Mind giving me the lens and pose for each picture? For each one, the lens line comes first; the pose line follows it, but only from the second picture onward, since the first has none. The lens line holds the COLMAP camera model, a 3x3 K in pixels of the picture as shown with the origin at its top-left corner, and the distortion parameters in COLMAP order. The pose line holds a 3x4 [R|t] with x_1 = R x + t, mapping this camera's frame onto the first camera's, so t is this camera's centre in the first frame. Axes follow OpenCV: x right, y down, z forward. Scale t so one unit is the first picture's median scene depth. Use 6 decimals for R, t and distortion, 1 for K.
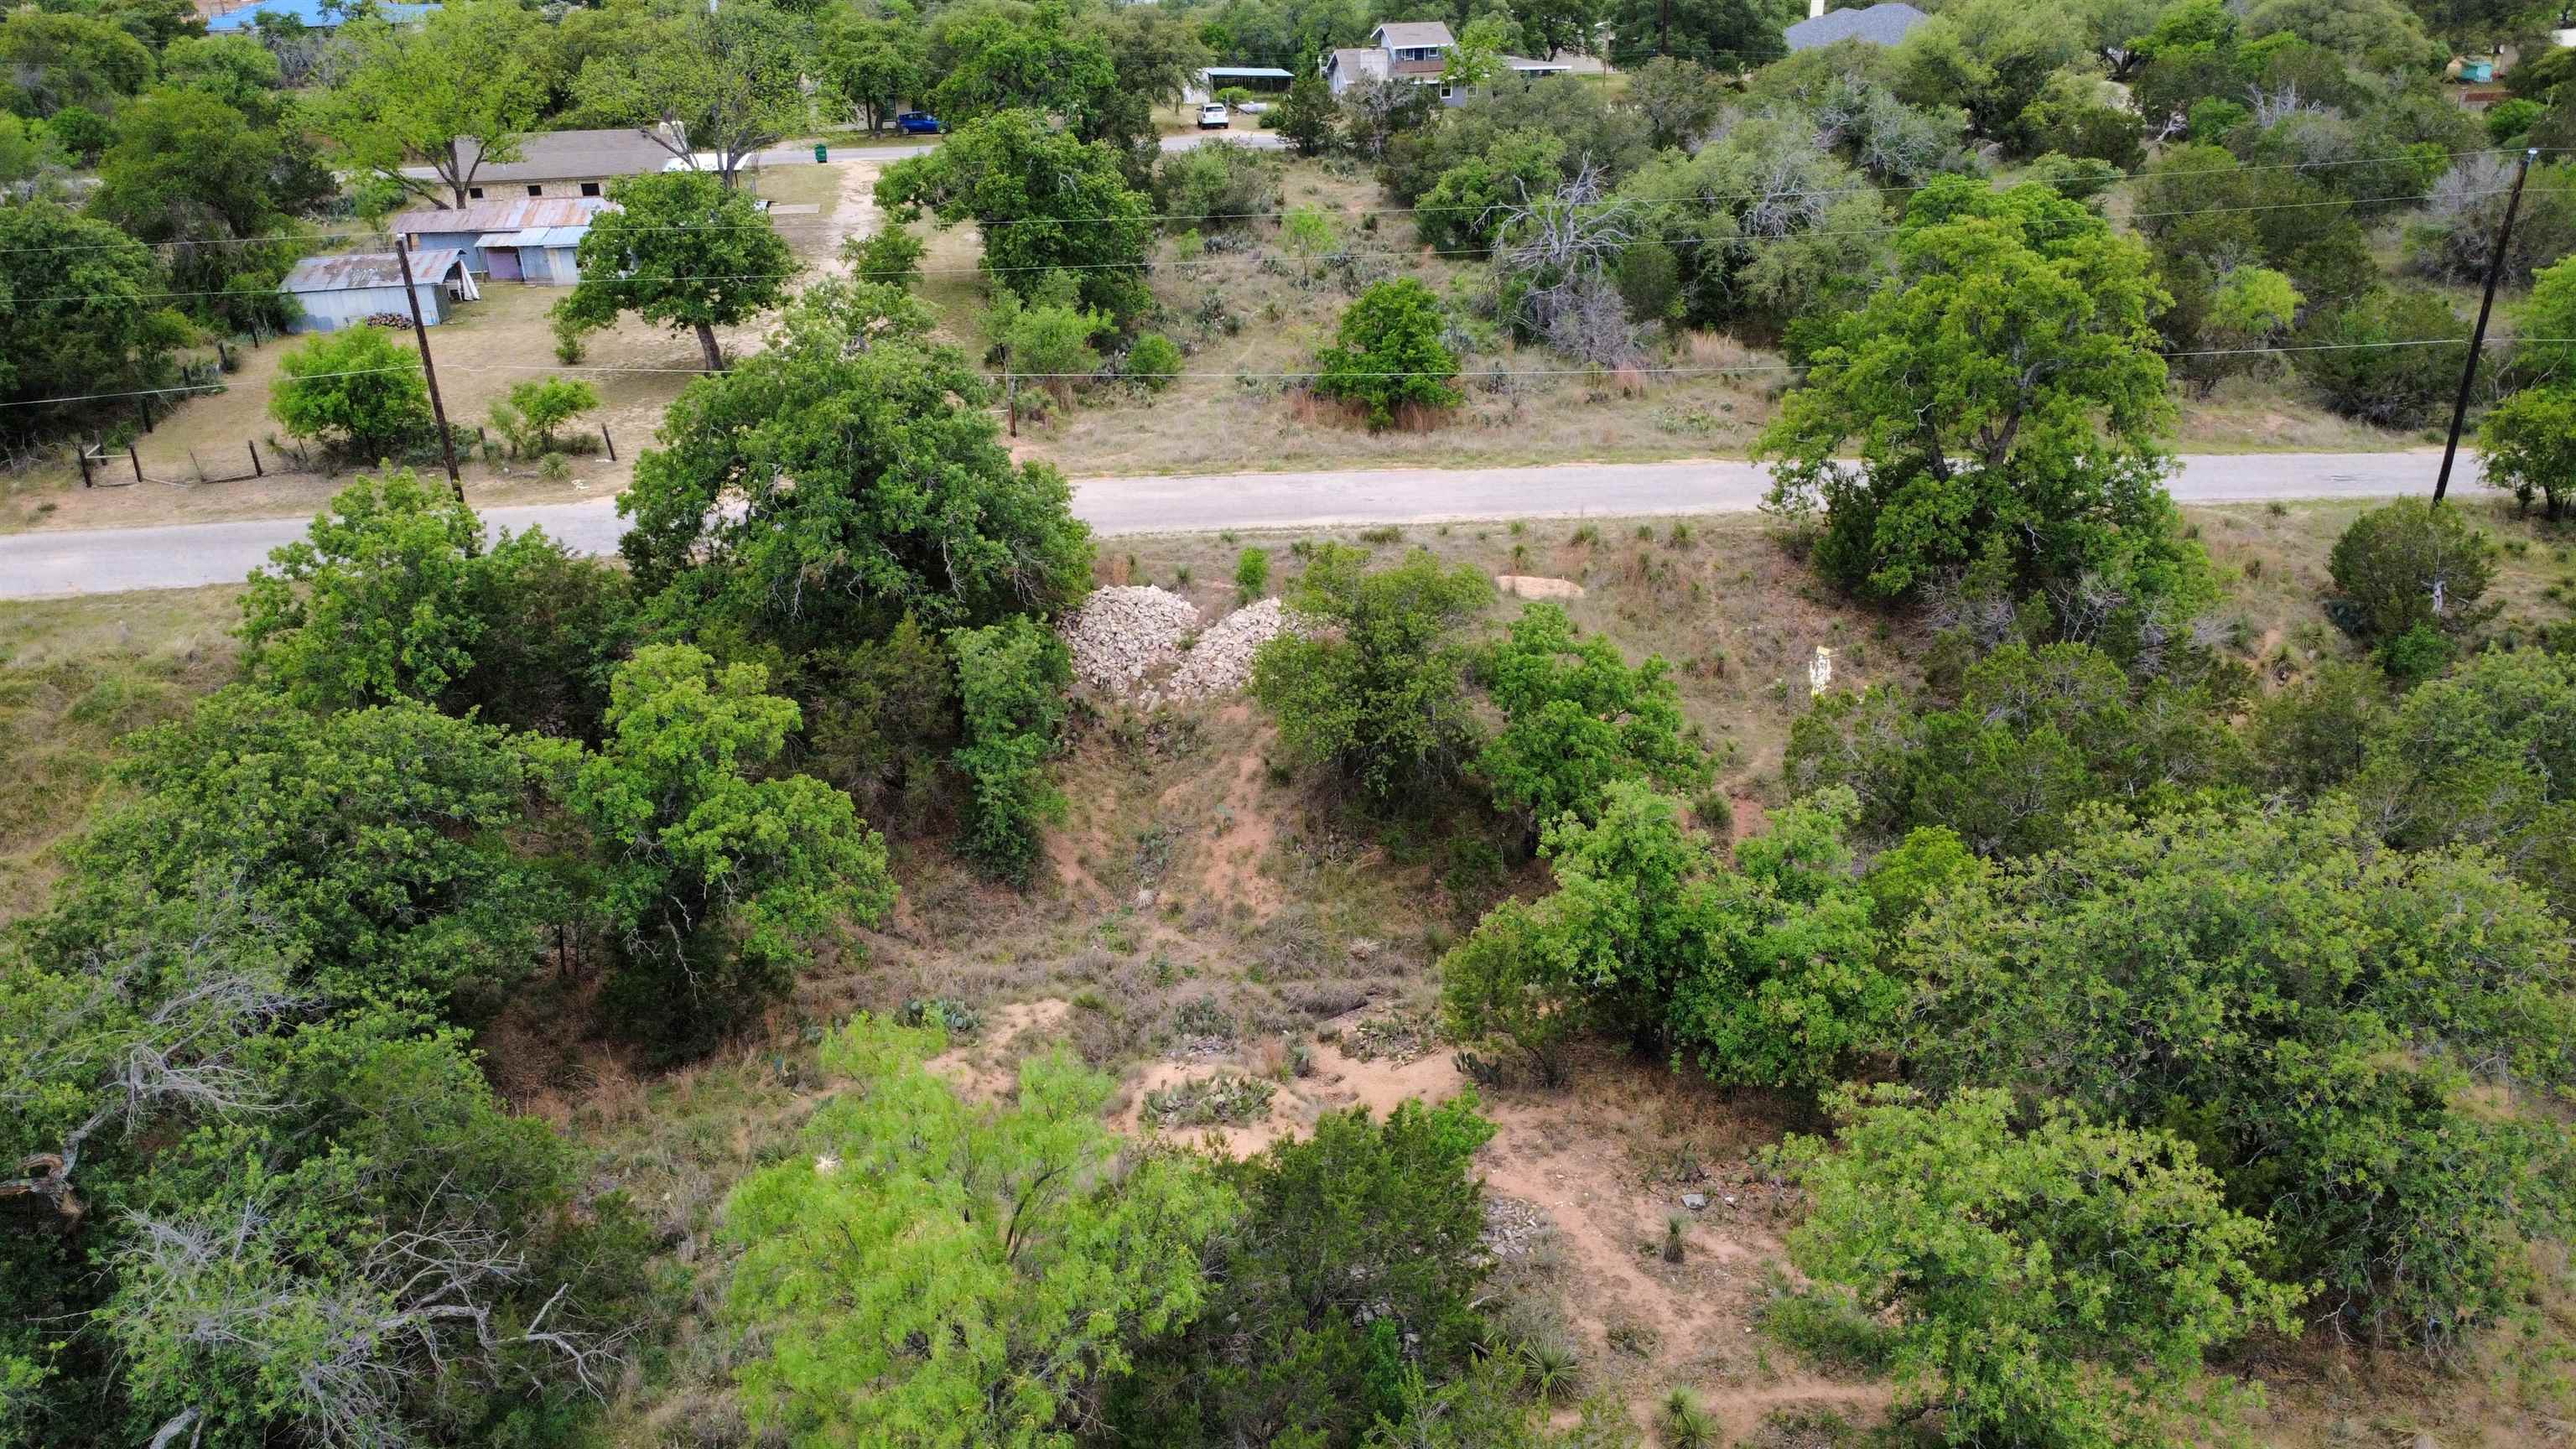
lens RADIAL K [[1870.5, 0, 1288.0], [0, 1870.5, 724.5], [0, 0, 1]] dist [-0.004641, 0.007929]
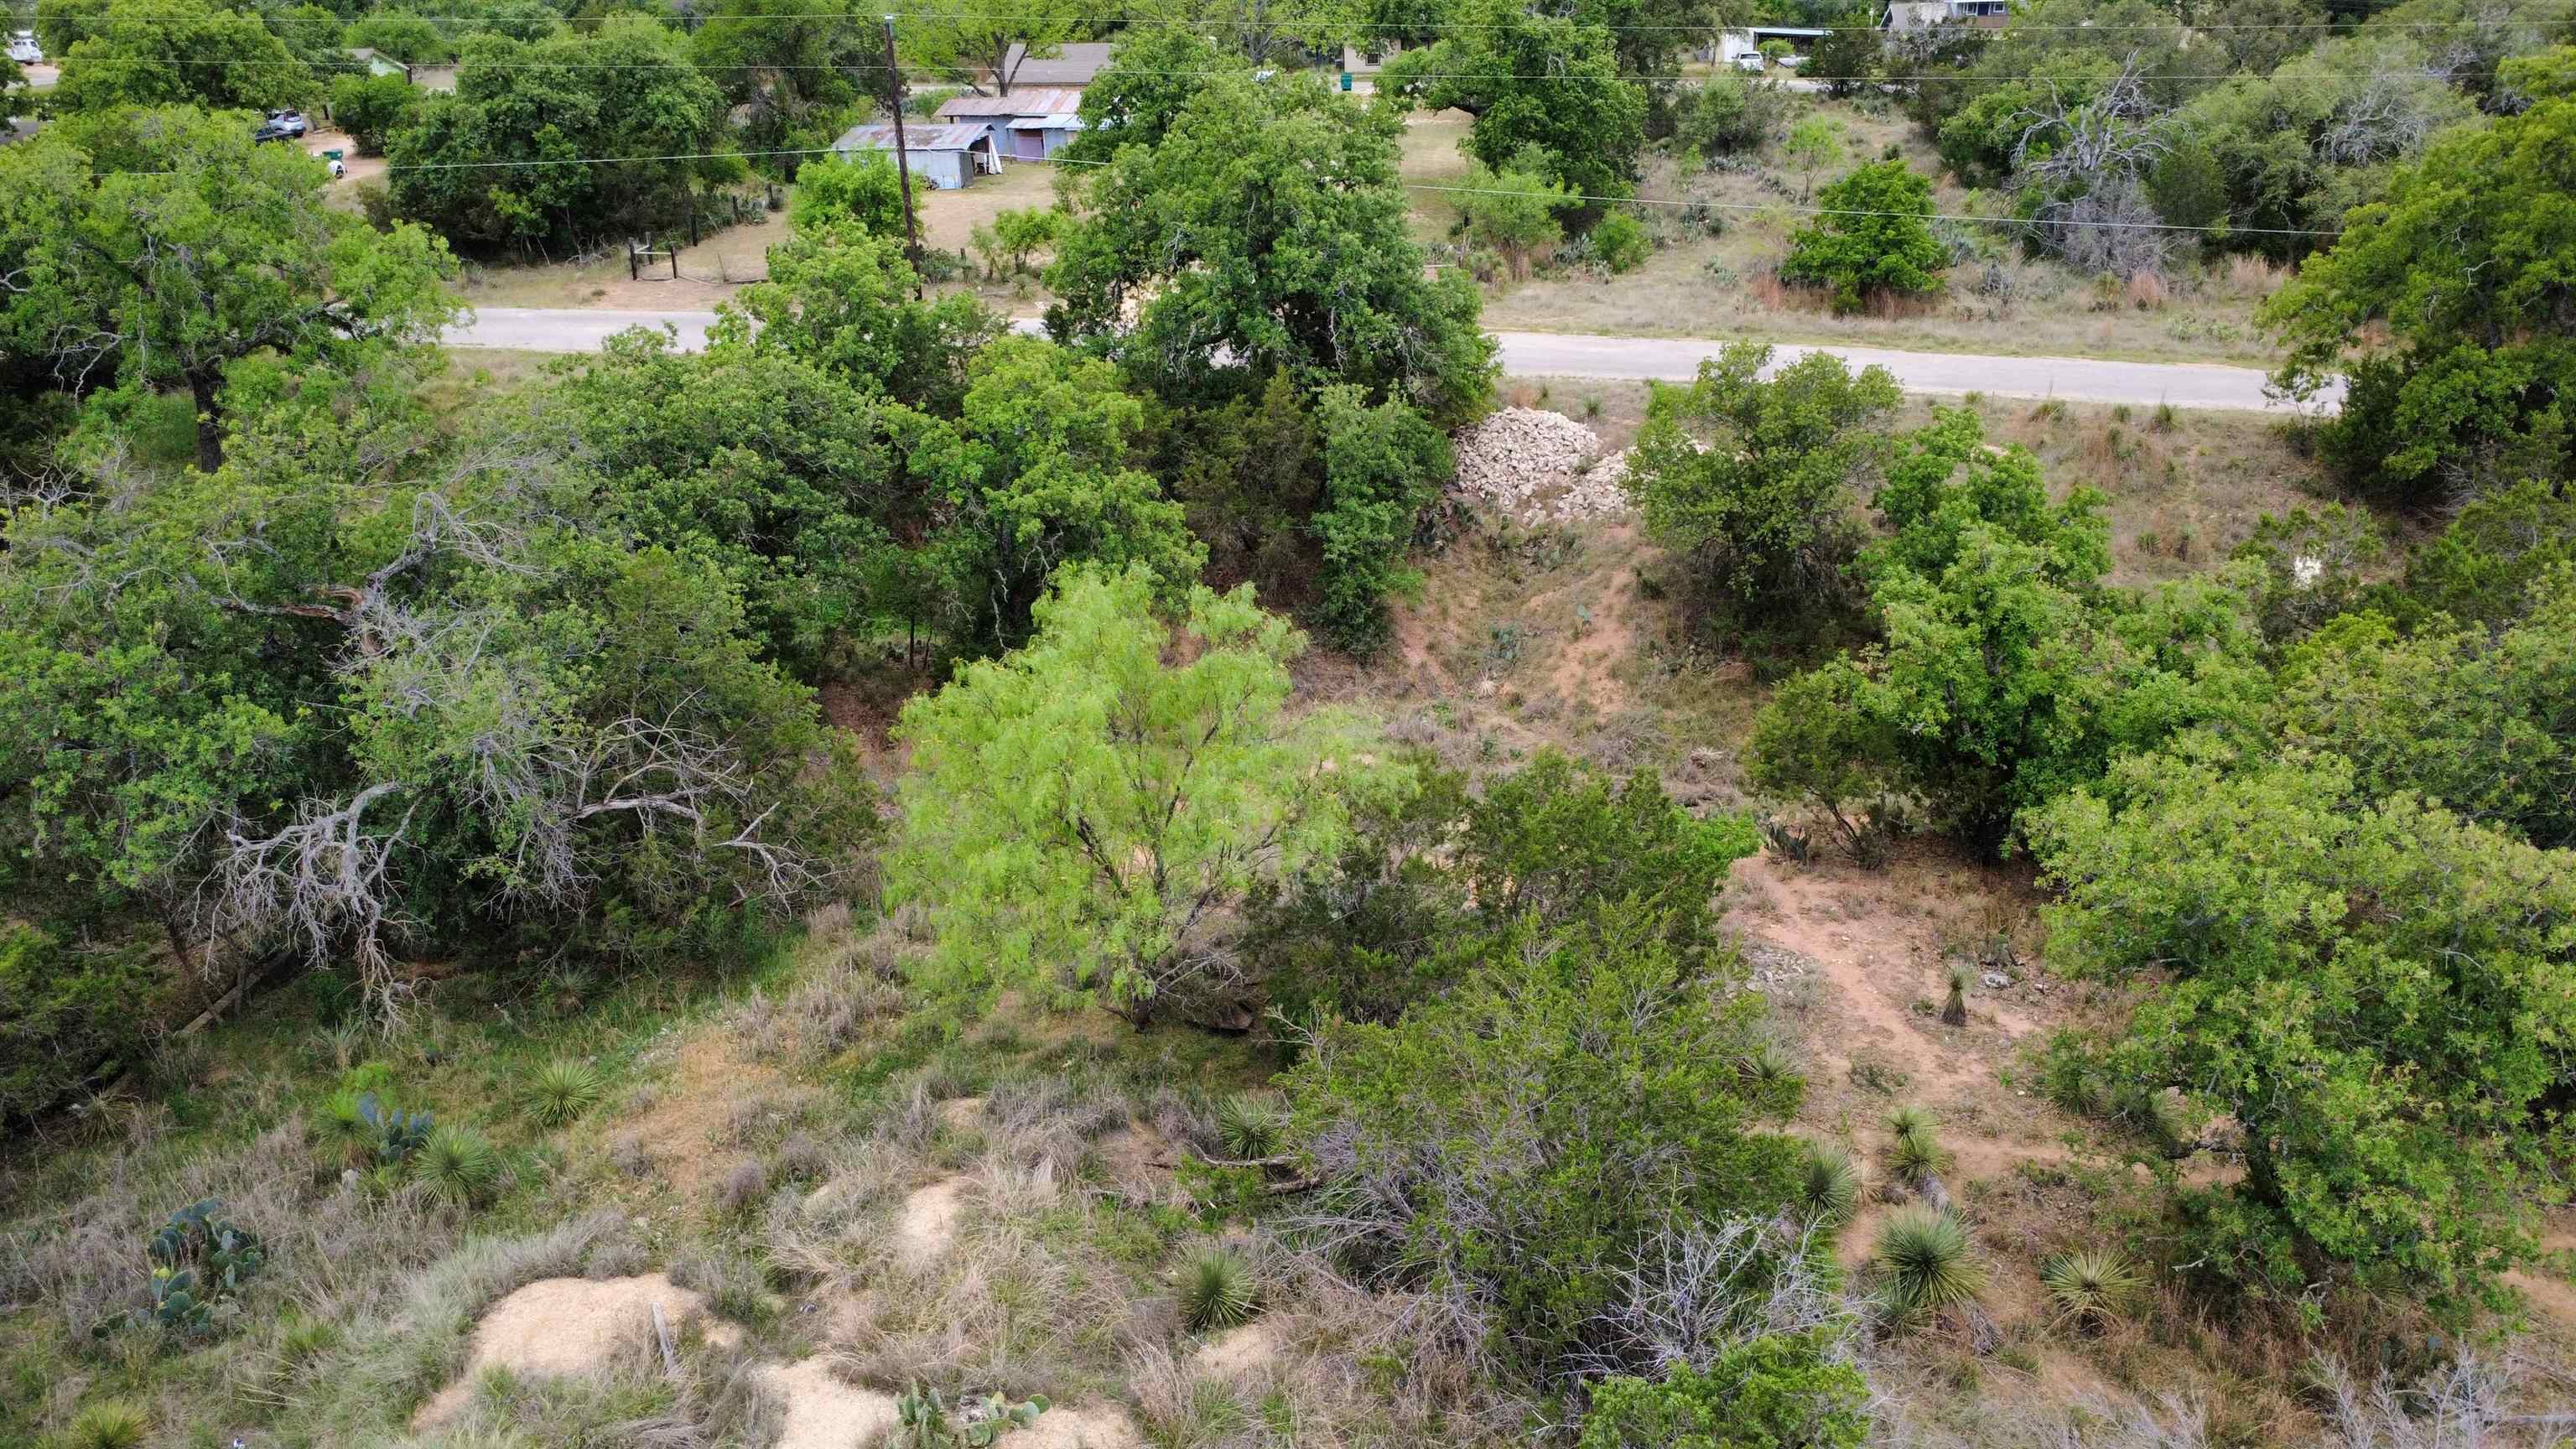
lens RADIAL K [[1870.5, 0, 1288.0], [0, 1870.5, 724.5], [0, 0, 1]] dist [-0.004641, 0.007929]
pose [[0.957479, 0.116435, -0.263965, 0.063513], [-0.120185, 0.992750, 0.001953, 0.094778], [0.262278, 0.029855, 0.964530, 0.034524]]
